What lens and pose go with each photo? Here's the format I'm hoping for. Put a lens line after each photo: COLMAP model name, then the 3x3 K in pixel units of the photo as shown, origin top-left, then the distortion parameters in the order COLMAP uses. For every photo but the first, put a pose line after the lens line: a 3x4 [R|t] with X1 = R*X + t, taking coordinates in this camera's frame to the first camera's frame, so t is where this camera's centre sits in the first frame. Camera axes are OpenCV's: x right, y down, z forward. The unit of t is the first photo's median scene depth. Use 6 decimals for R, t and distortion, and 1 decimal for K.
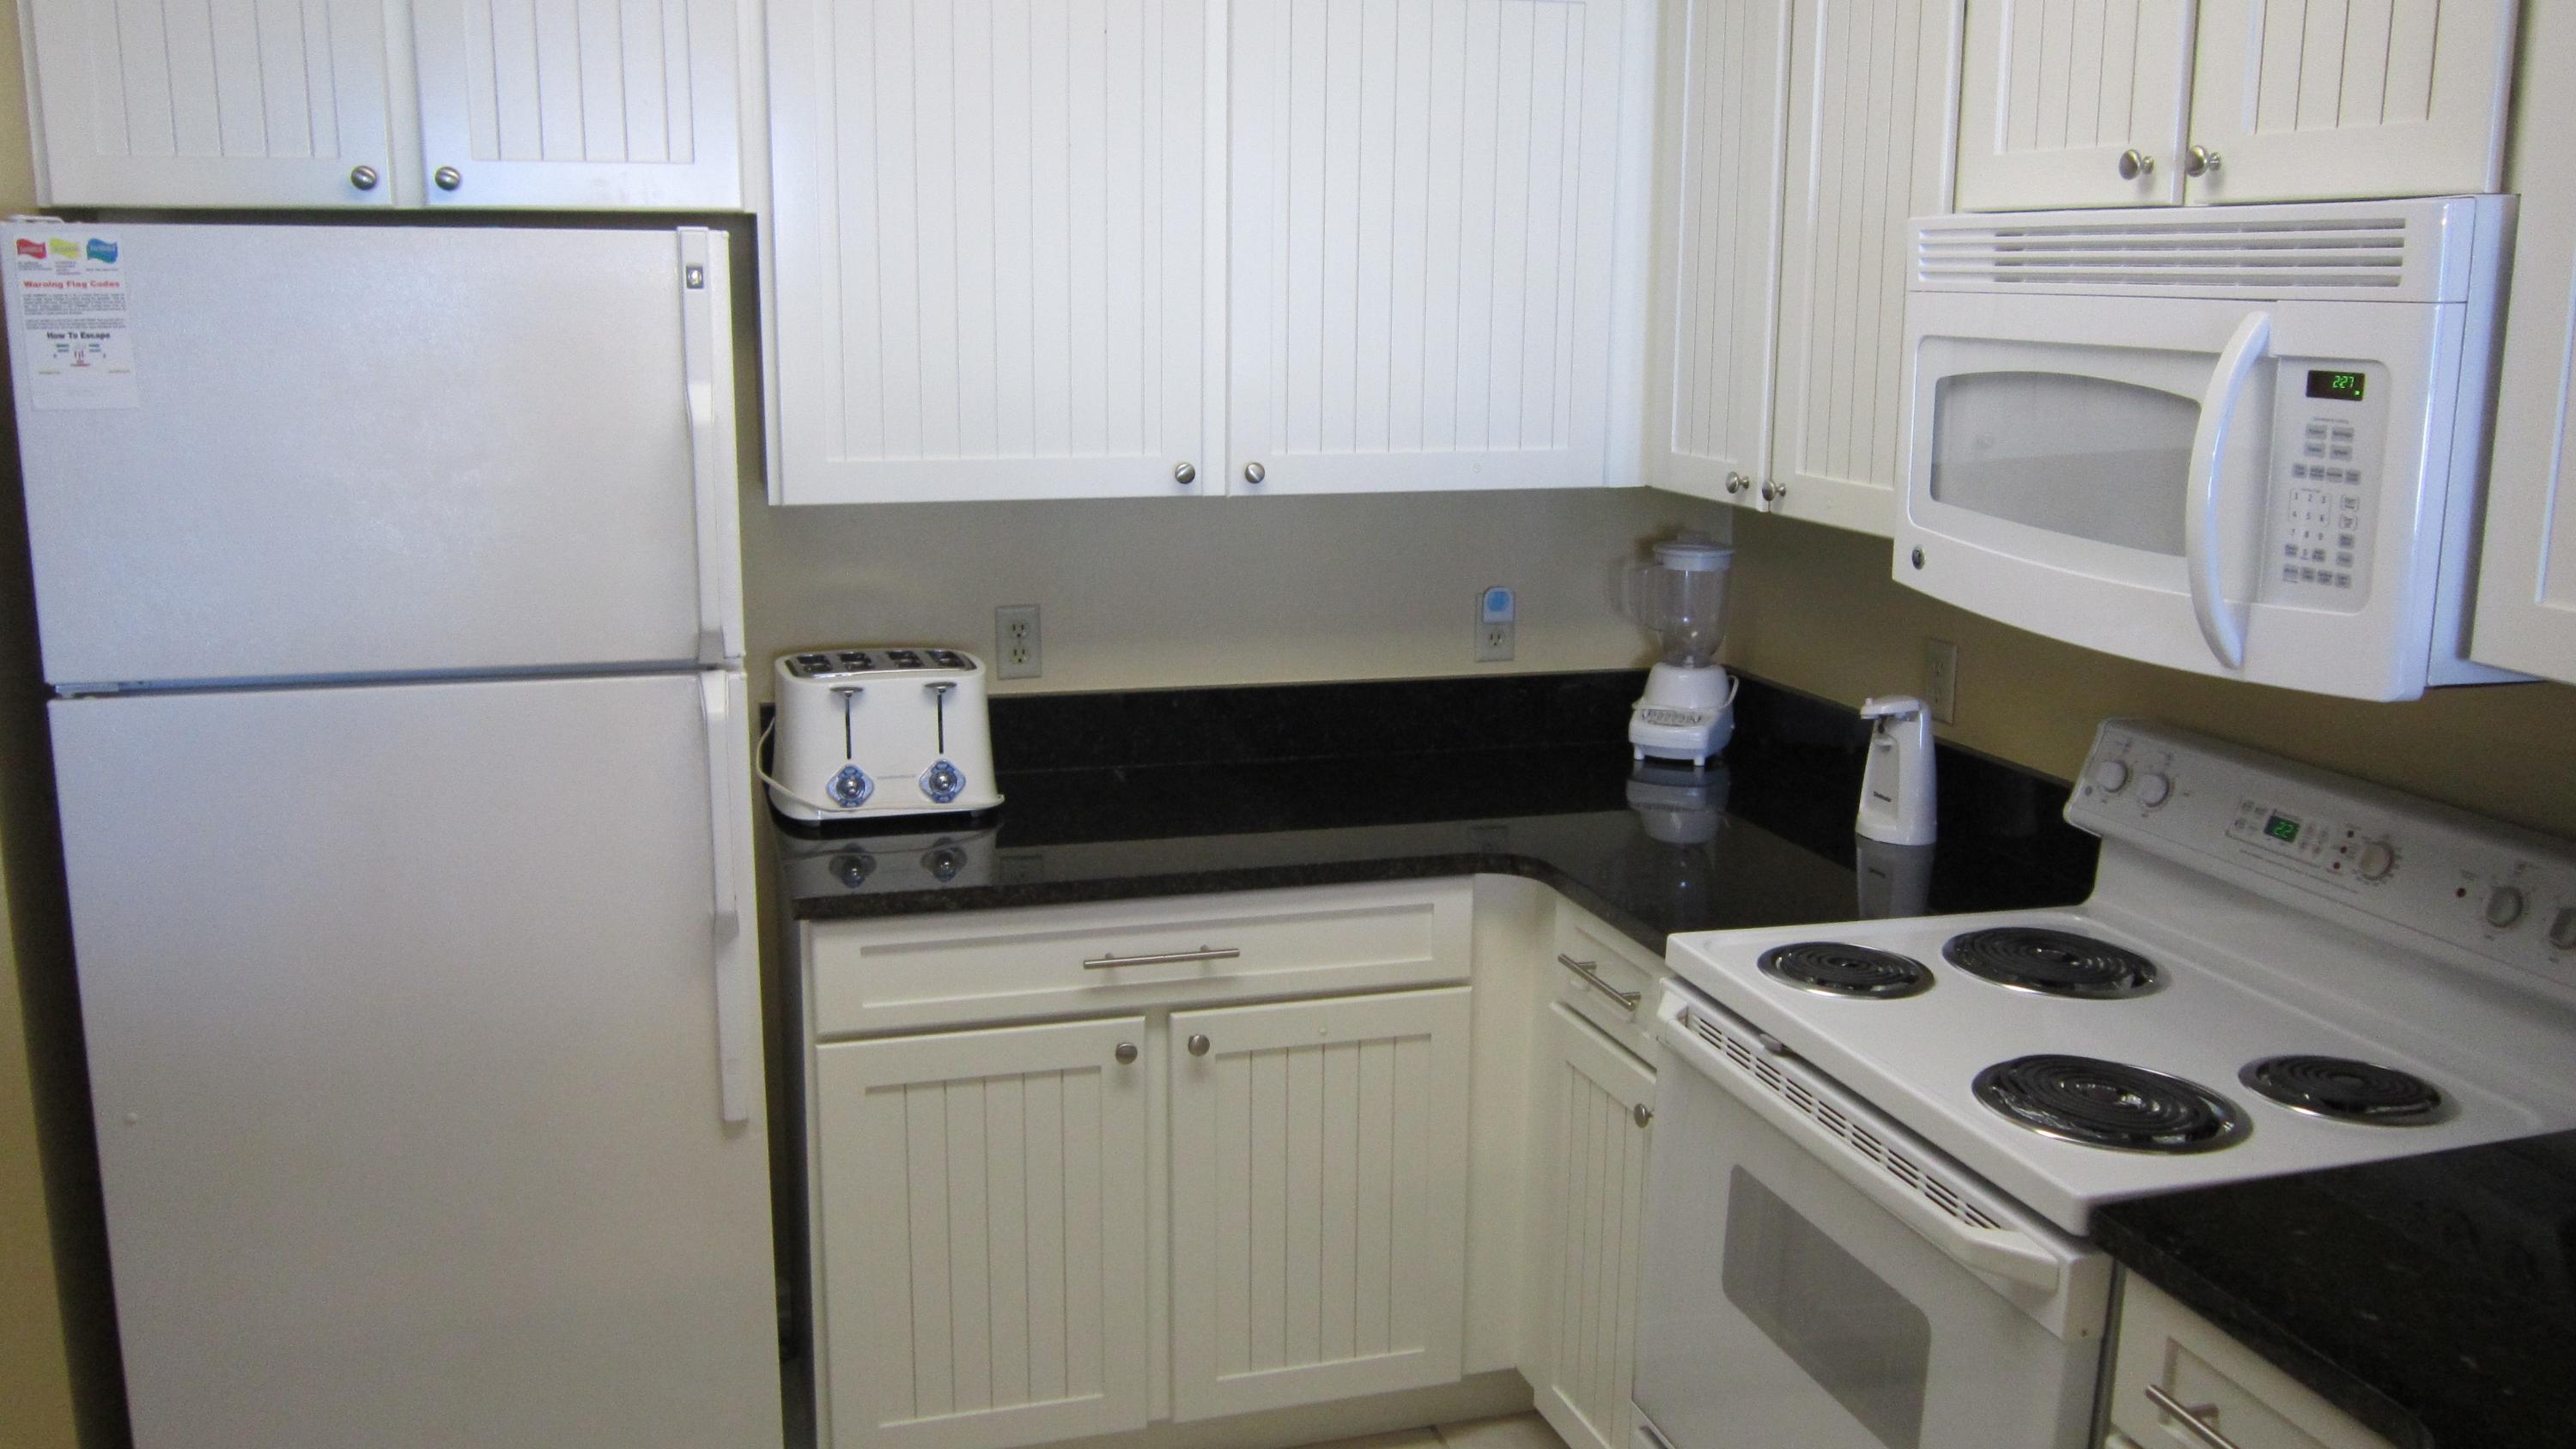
lens RADIAL K [[2146.1, 0, 1276.0], [0, 2146.1, 716.8], [0, 0, 1]] dist [-0.046481, 0.025357]
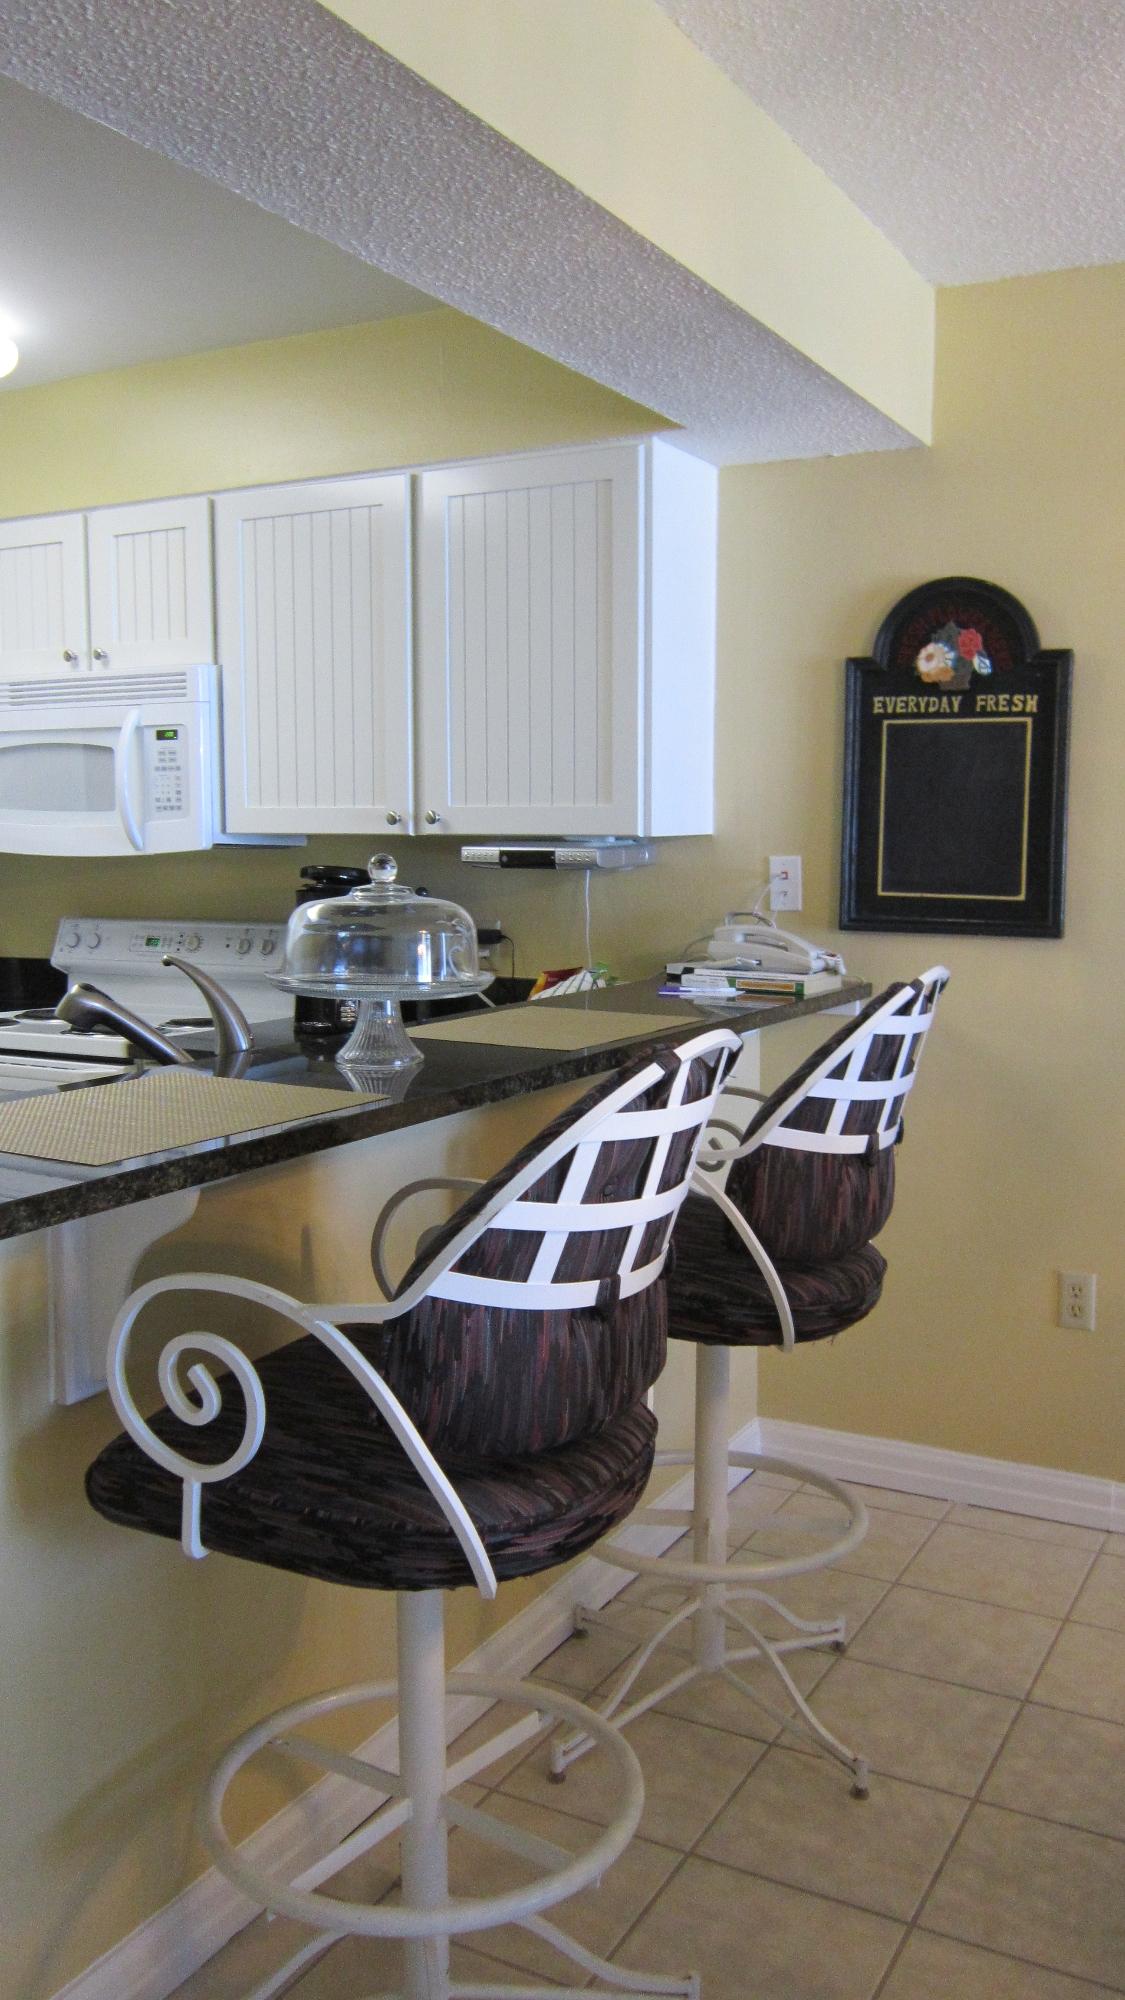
lens RADIAL K [[1666.4, 0, 560.3], [0, 1666.4, 1005.7], [0, 0, 1]] dist [-0.046481, 0.025357]
pose [[0.714118, -0.079498, 0.695496, -0.594412], [0.146860, 0.988434, -0.037810, 0.315232], [-0.684446, 0.129142, 0.717534, -0.748920]]
